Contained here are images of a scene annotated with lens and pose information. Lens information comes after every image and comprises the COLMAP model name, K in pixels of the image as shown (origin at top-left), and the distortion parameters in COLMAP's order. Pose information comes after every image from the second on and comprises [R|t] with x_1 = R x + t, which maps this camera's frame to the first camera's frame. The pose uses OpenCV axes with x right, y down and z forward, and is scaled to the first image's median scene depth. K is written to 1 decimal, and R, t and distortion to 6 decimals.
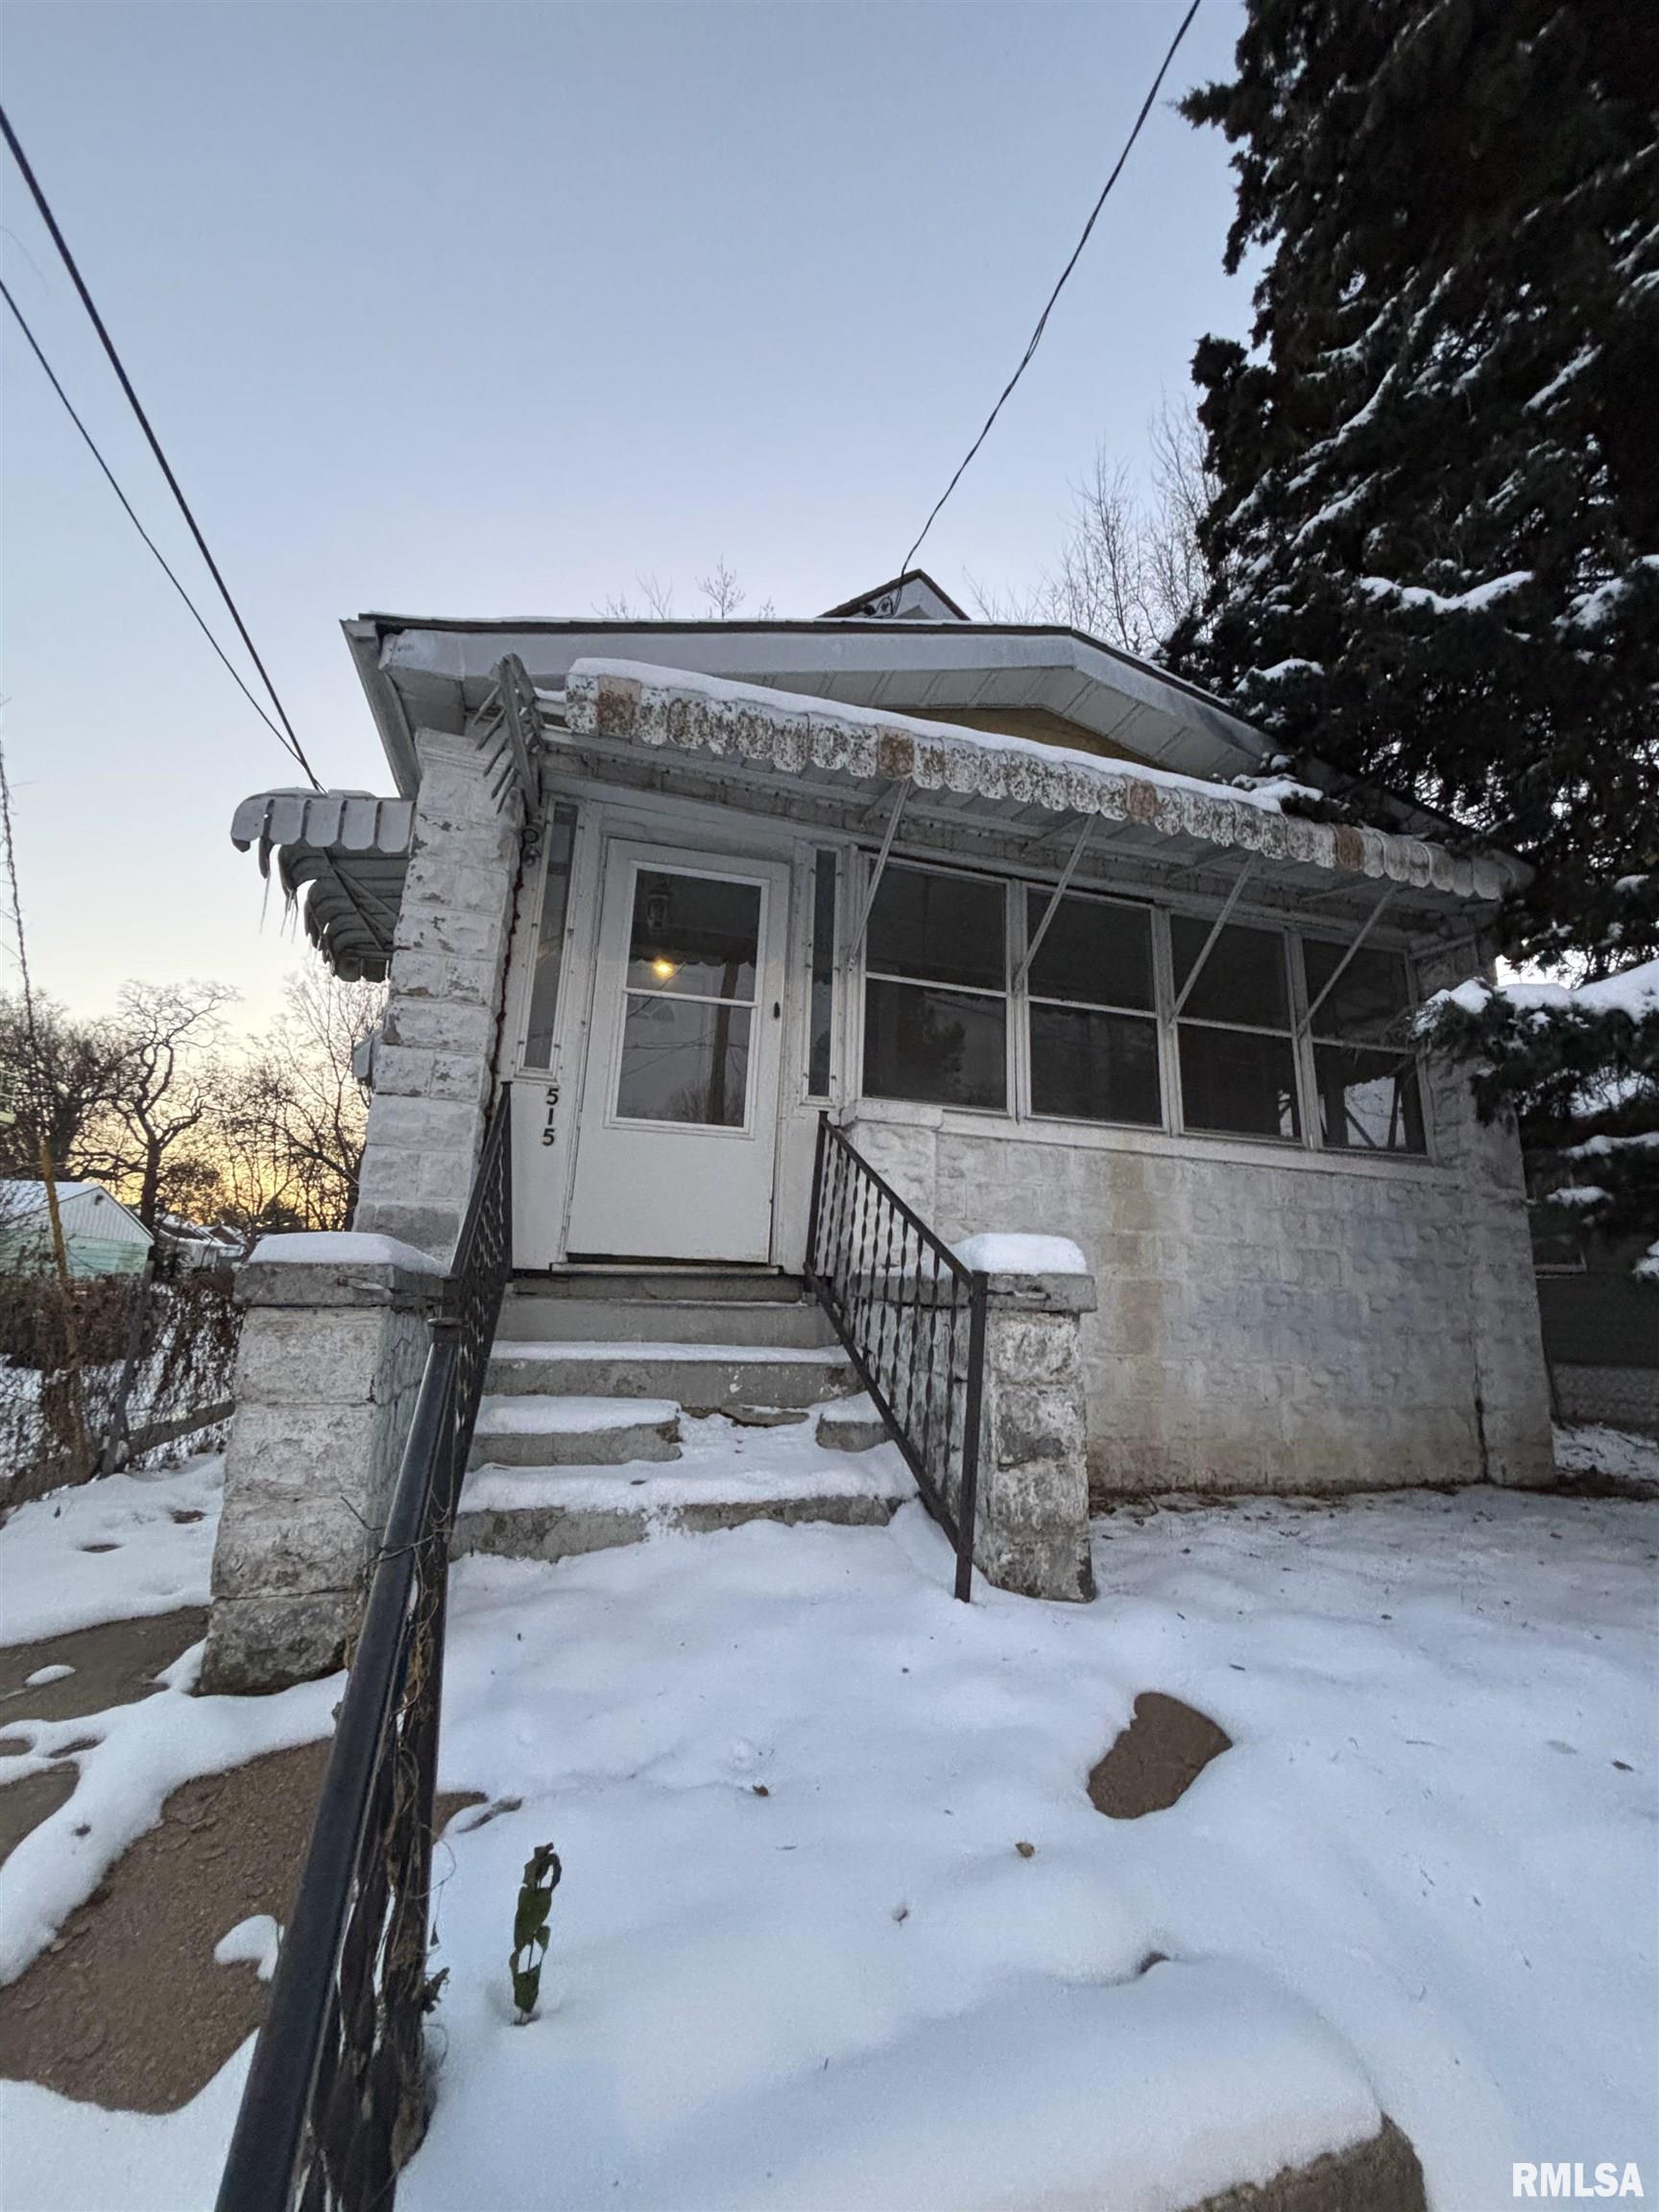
lens RADIAL K [[892.1, 0, 834.1], [0, 892.1, 1114.3], [0, 0, 1]] dist [-0.007862, 0.002155]
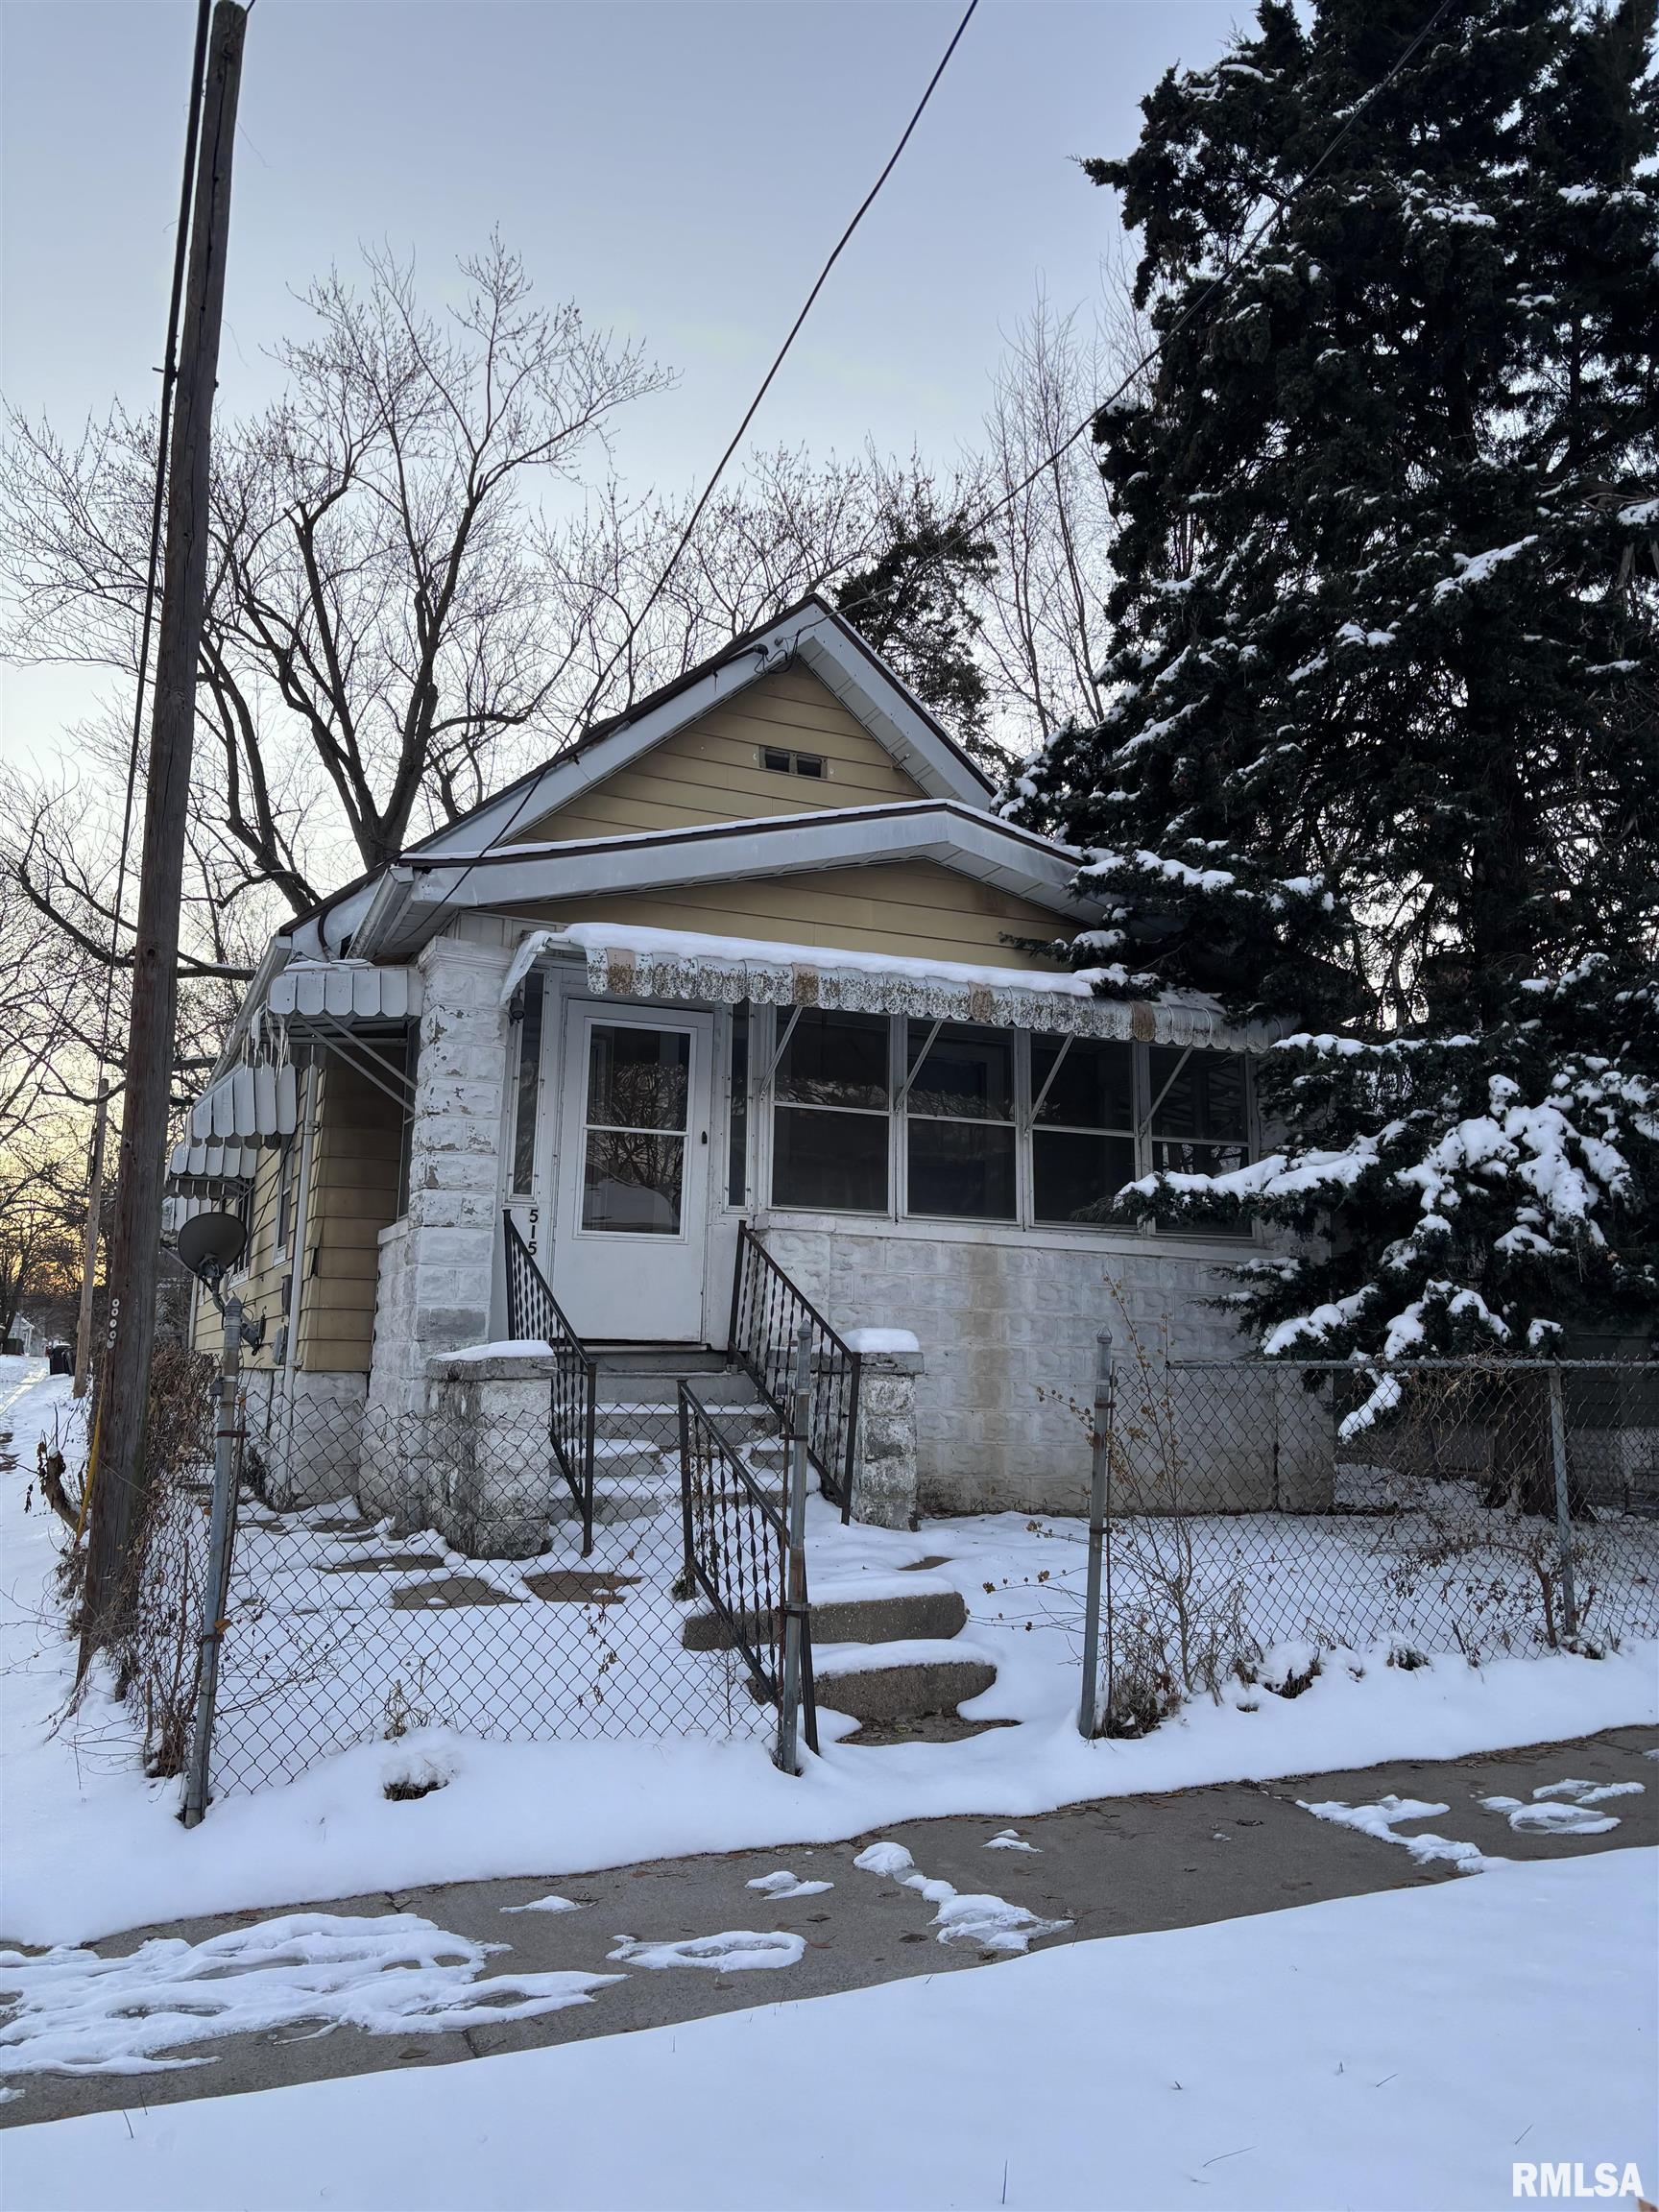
lens RADIAL K [[1661.2, 0, 845.6], [0, 1661.2, 1090.8], [0, 0, 1]] dist [0.068238, -0.007199]
pose [[0.991363, 0.004272, 0.131079, -0.187194], [-0.009975, 0.999030, 0.042884, -0.307885], [-0.130769, -0.043821, 0.990444, -1.429768]]
